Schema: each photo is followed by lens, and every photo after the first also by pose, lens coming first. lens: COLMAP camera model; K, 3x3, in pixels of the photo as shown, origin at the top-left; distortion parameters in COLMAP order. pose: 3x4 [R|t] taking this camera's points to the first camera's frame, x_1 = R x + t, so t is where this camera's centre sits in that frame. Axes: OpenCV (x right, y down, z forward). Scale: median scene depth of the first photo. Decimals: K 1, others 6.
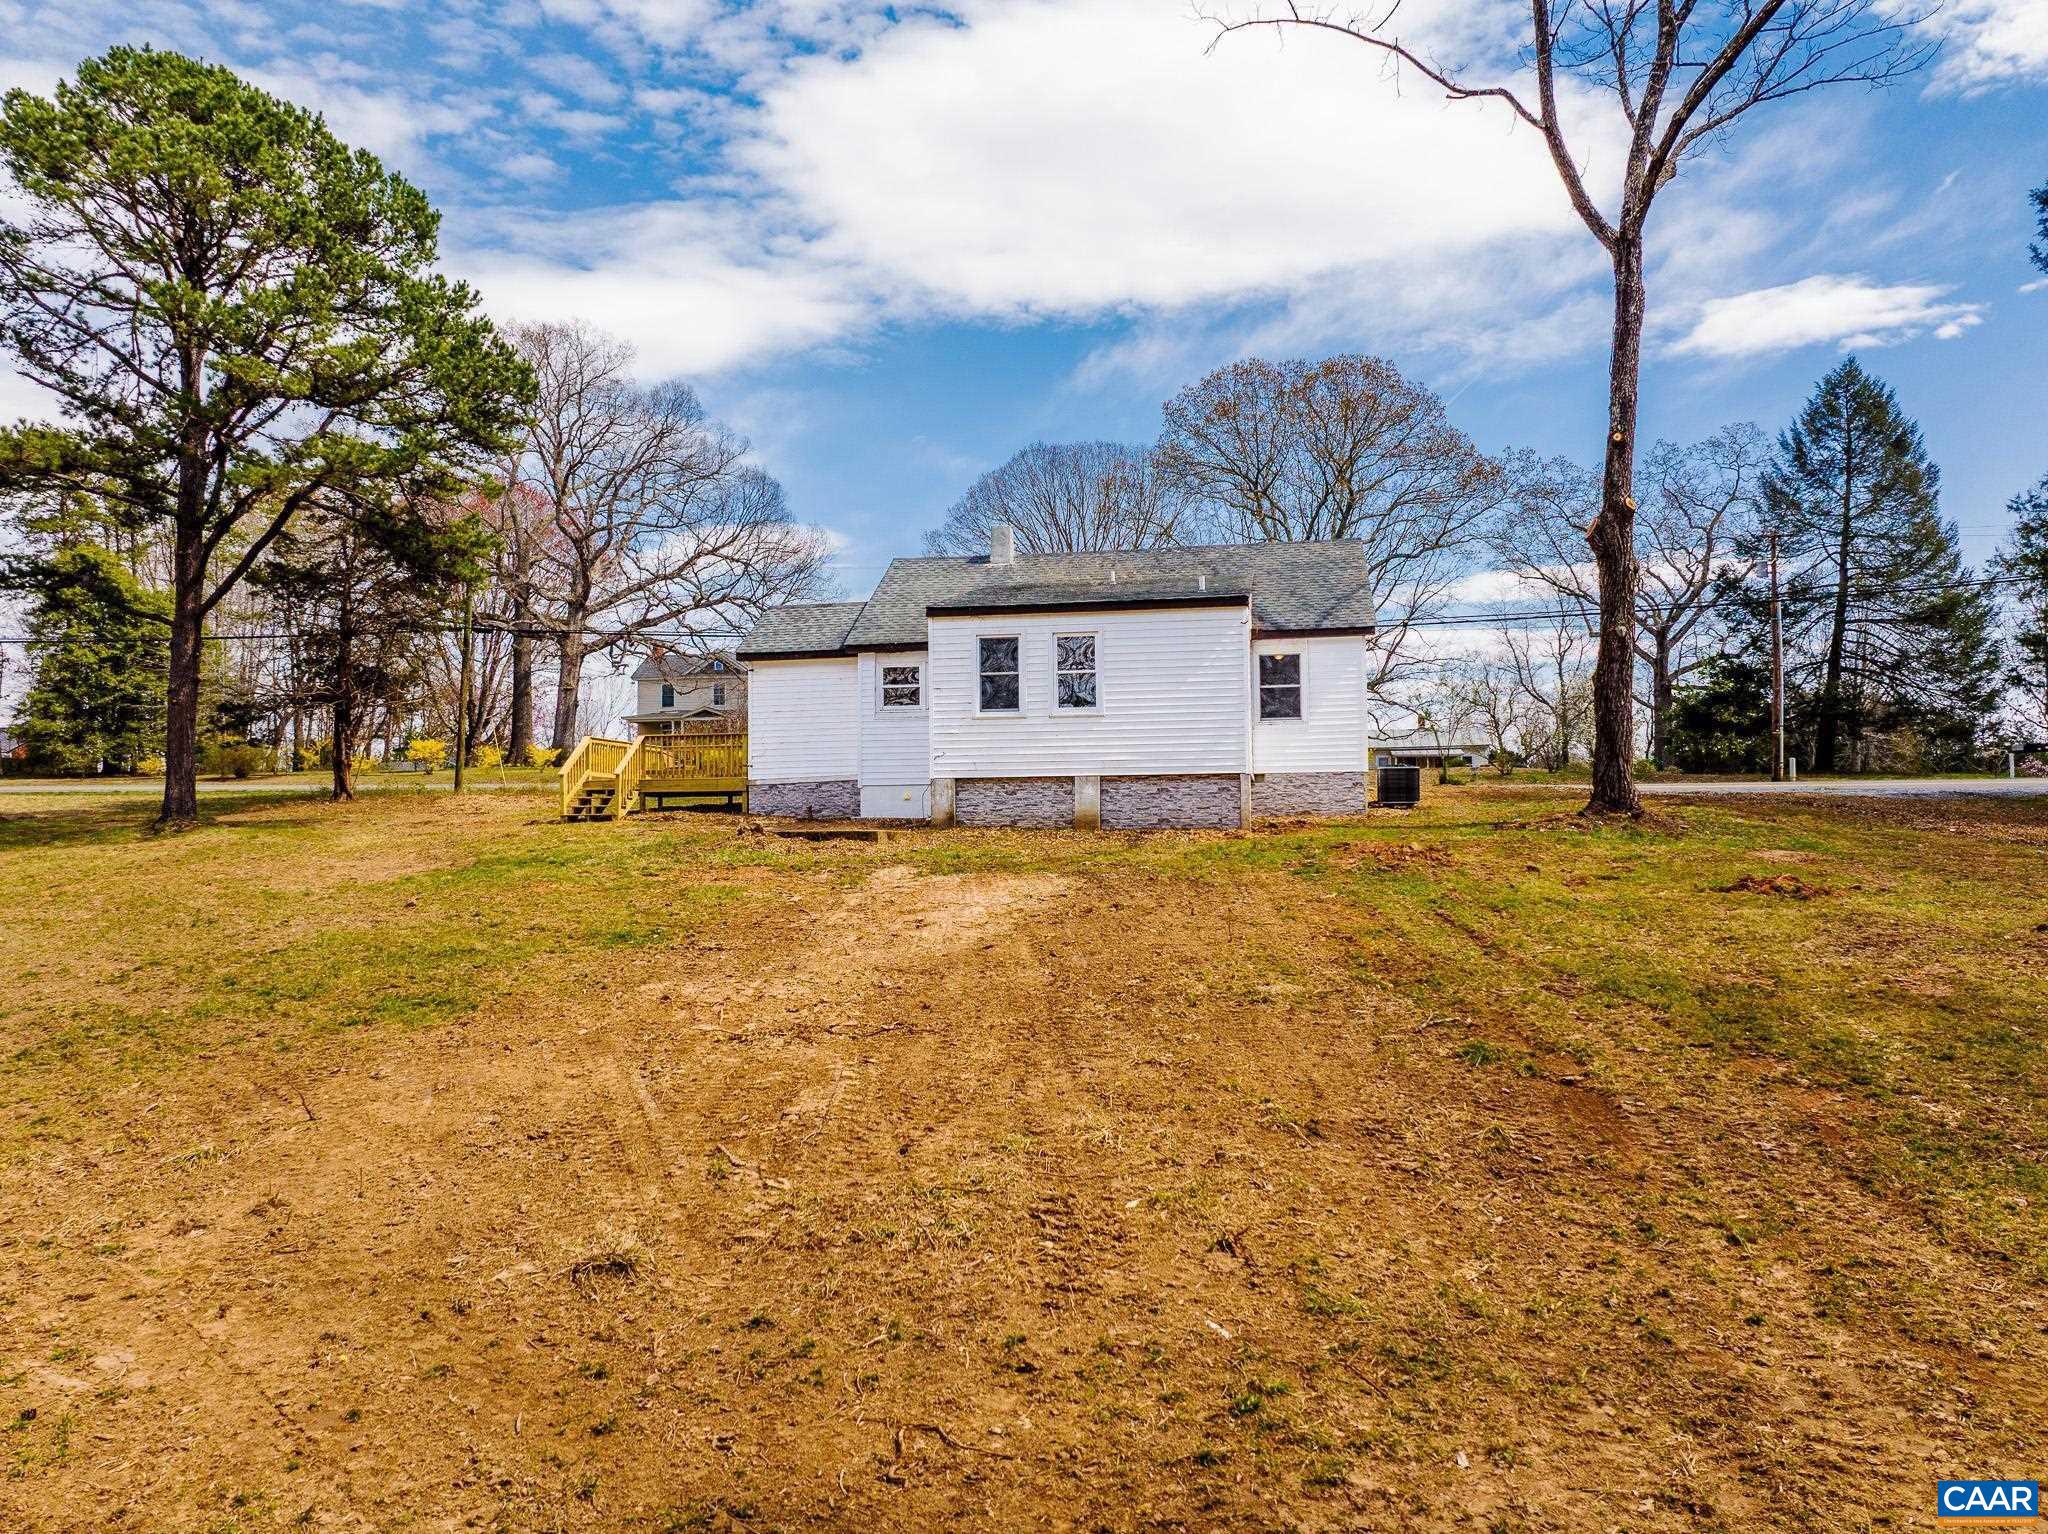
lens RADIAL K [[1428.1, 0, 1024.0], [0, 1428.1, 767.0], [0, 0, 1]] dist [-0.030543, -0.000518]
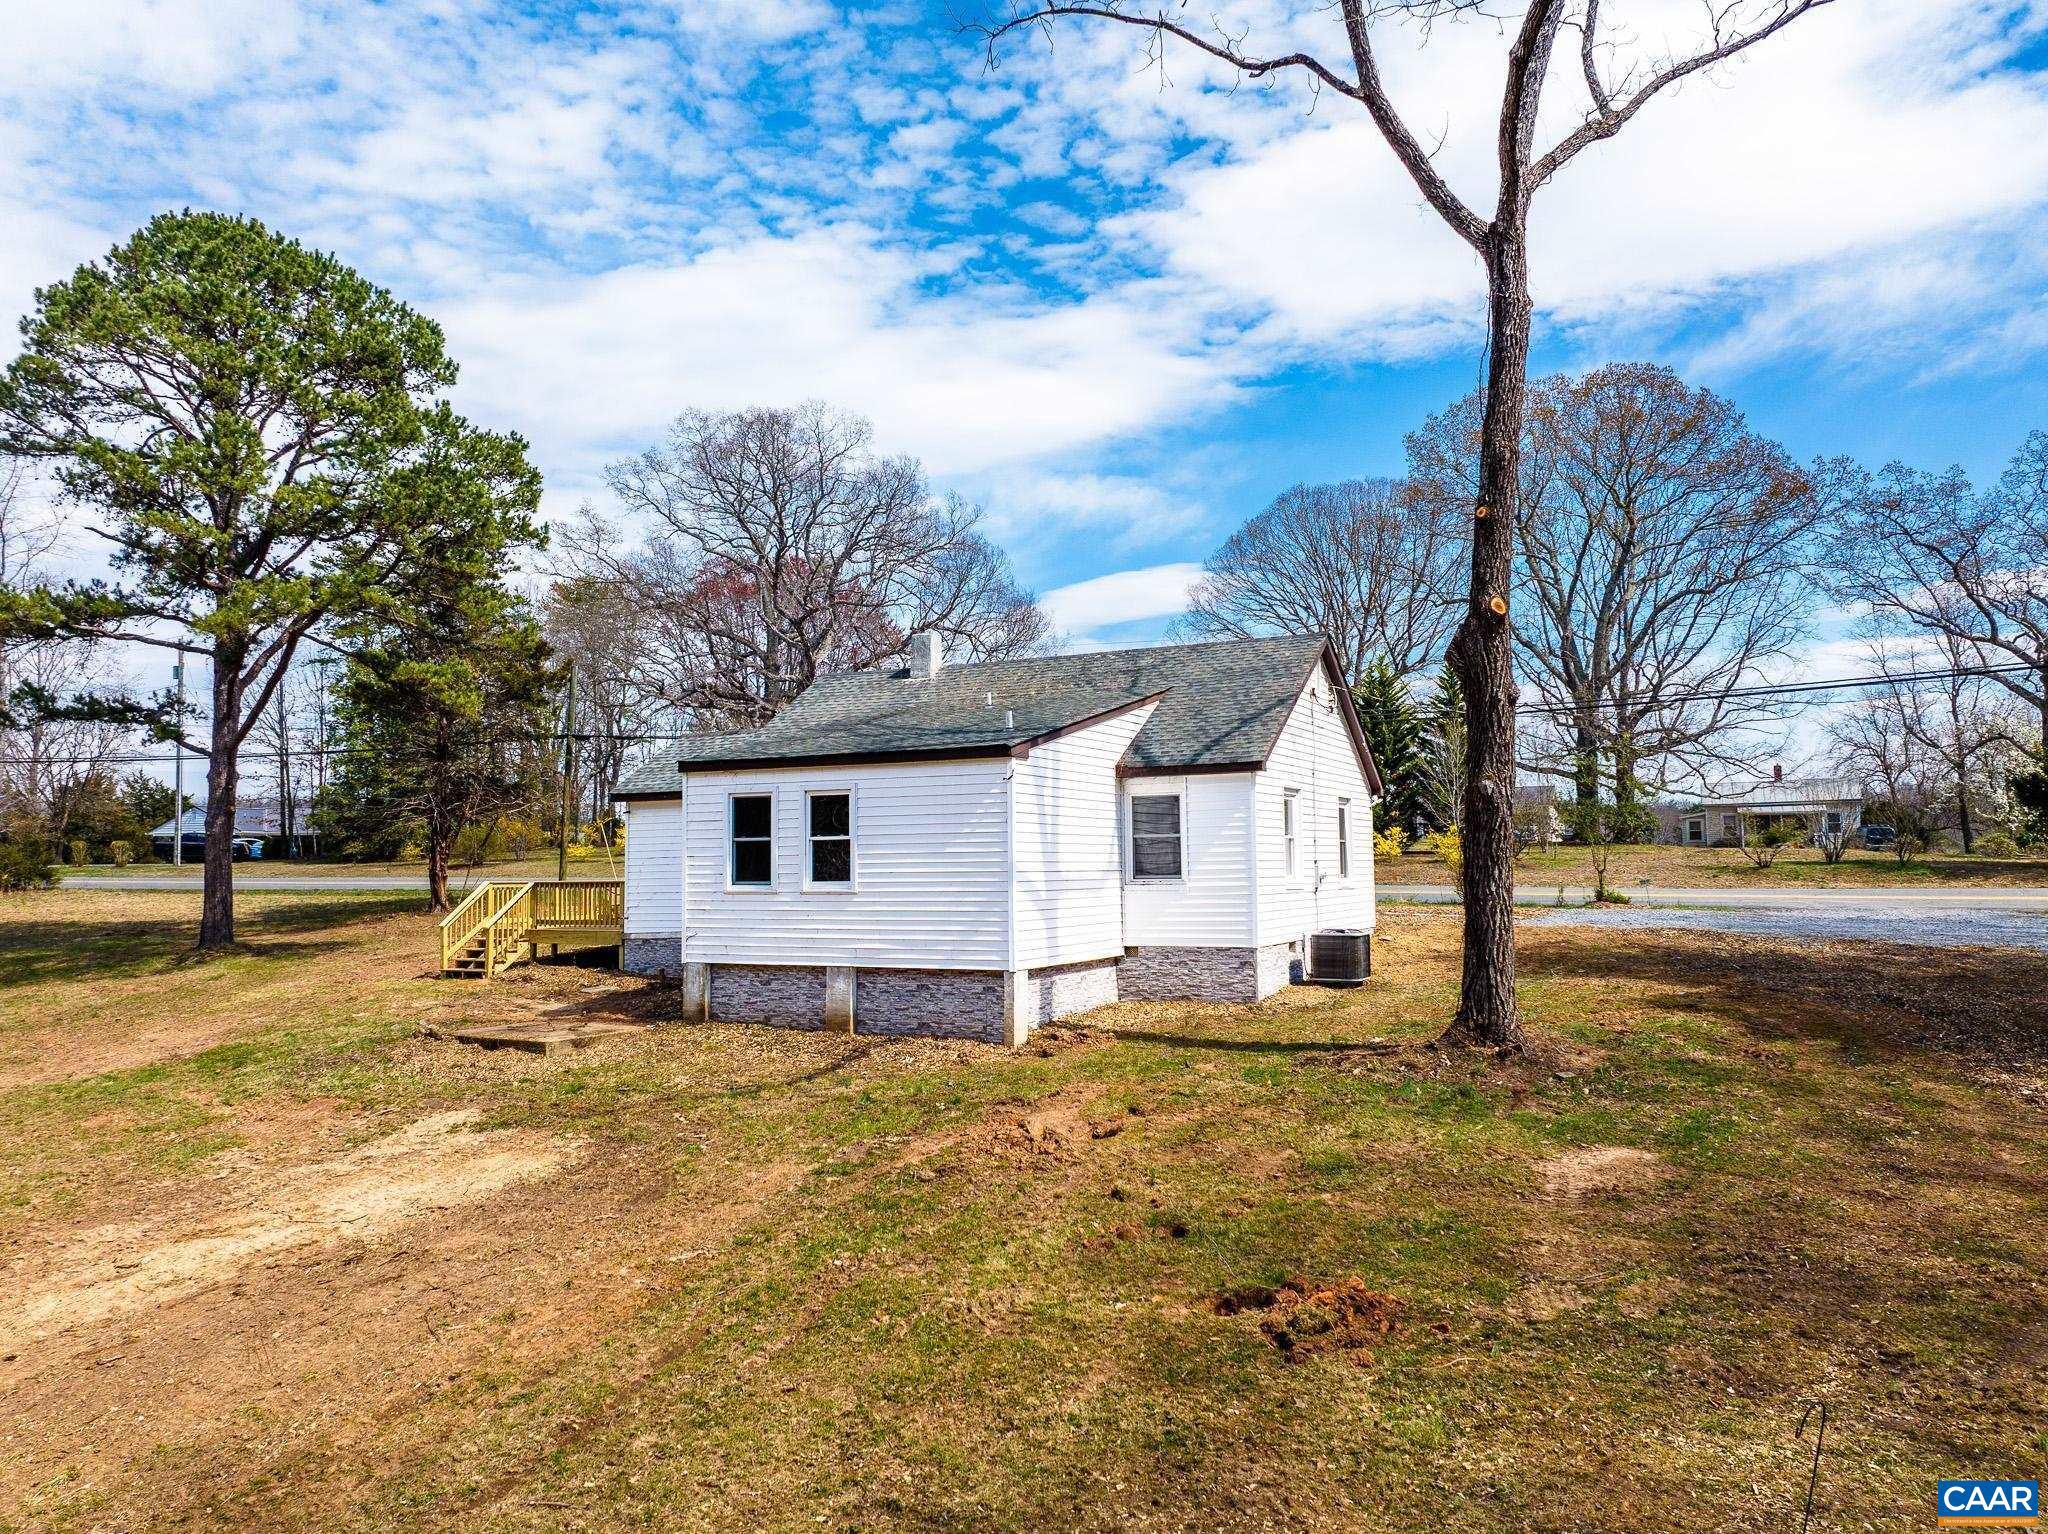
lens RADIAL K [[1428.1, 0, 1024.0], [0, 1428.1, 767.0], [0, 0, 1]] dist [-0.030543, -0.000518]
pose [[0.959660, -0.019908, -0.280457, 0.369745], [0.012934, 0.999560, -0.026697, -0.083126], [0.280865, 0.021993, 0.959495, 0.238613]]
